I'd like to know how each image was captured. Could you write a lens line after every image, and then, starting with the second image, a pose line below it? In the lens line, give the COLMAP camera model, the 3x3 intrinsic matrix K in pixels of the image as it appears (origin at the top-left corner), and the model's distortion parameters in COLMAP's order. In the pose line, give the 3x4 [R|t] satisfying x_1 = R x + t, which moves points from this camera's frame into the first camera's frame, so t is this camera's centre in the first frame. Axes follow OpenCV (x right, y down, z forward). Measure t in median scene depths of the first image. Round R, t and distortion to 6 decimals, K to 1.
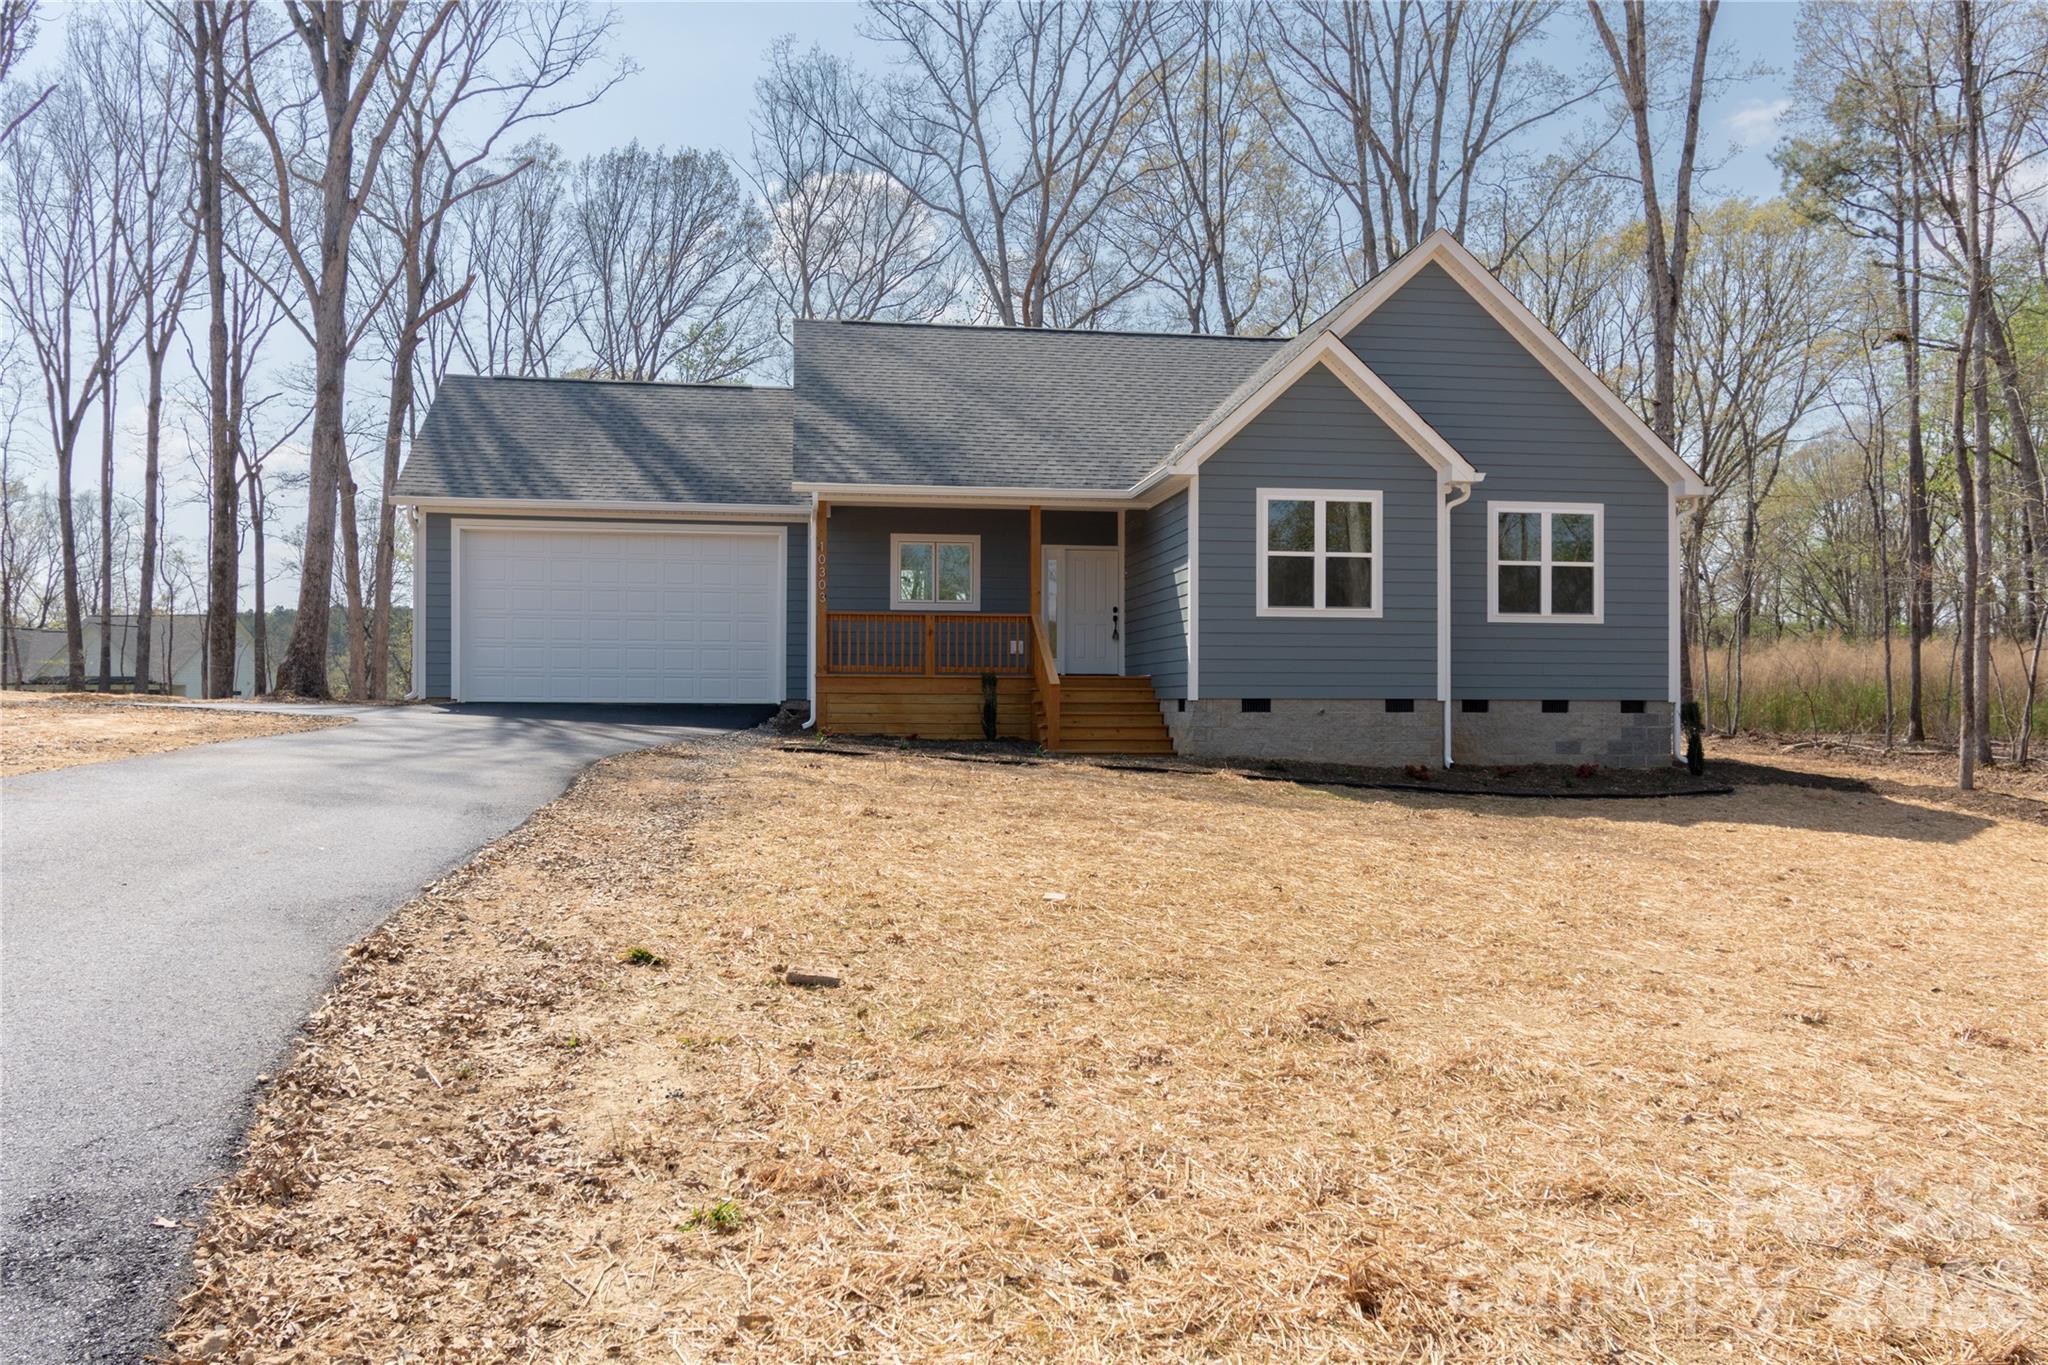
lens RADIAL K [[1448.4, 0, 1016.9], [0, 1448.4, 689.9], [0, 0, 1]] dist [0.009146, -0.020491]
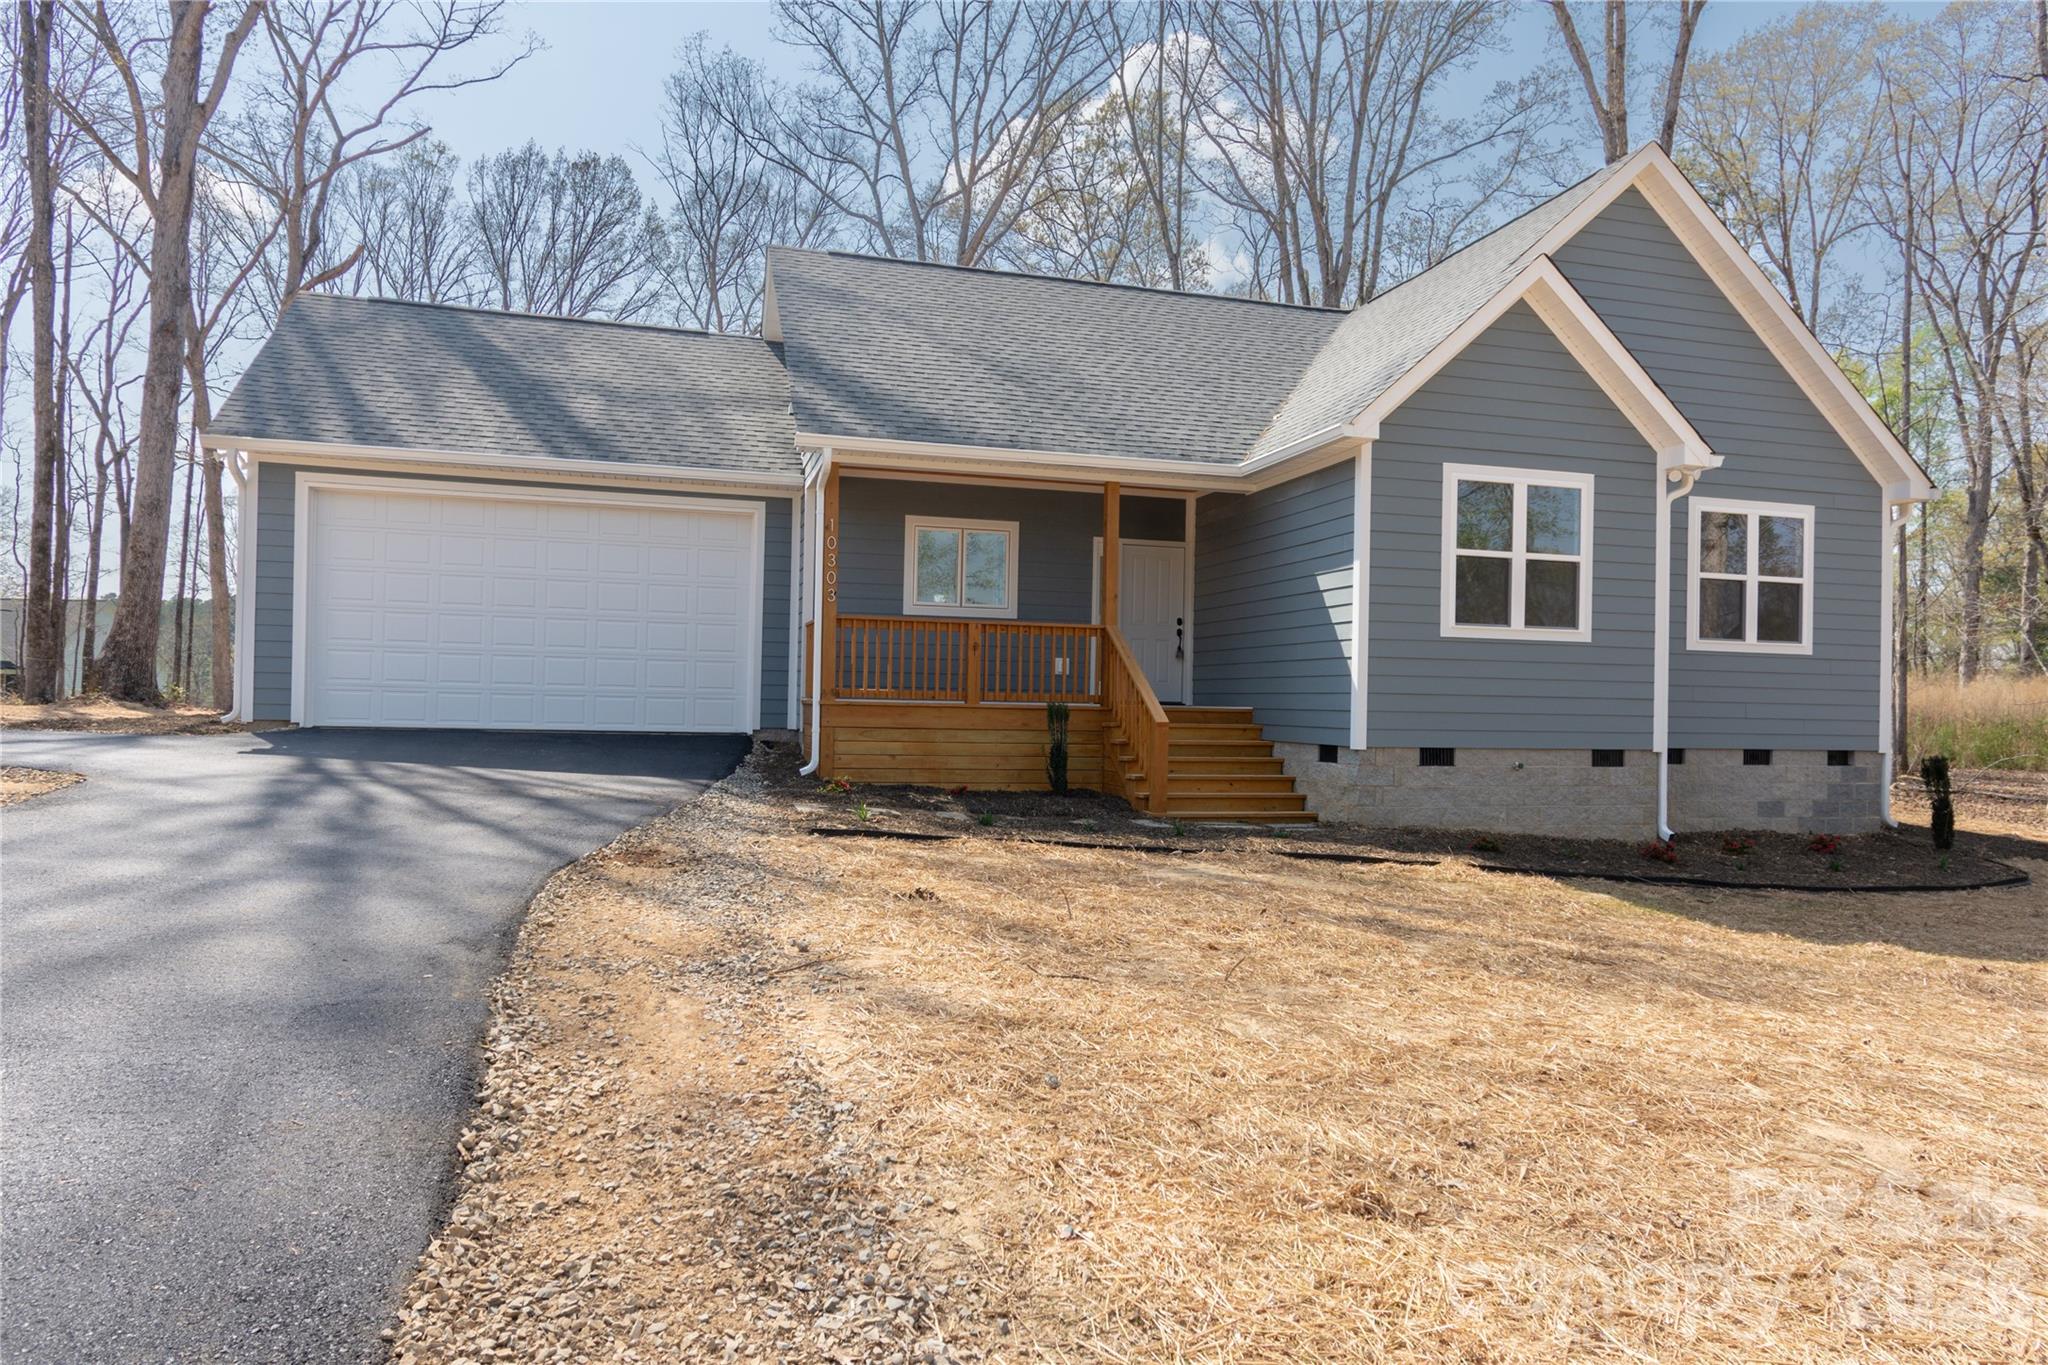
lens RADIAL K [[1263.8, 0, 1024.0], [0, 1263.8, 682.5], [0, 0, 1]] dist [-0.001600, -0.003435]
pose [[0.992175, 0.019542, 0.123314, -0.115001], [-0.019052, 0.999805, -0.005151, -0.018521], [-0.123390, 0.002762, 0.992354, 0.359457]]
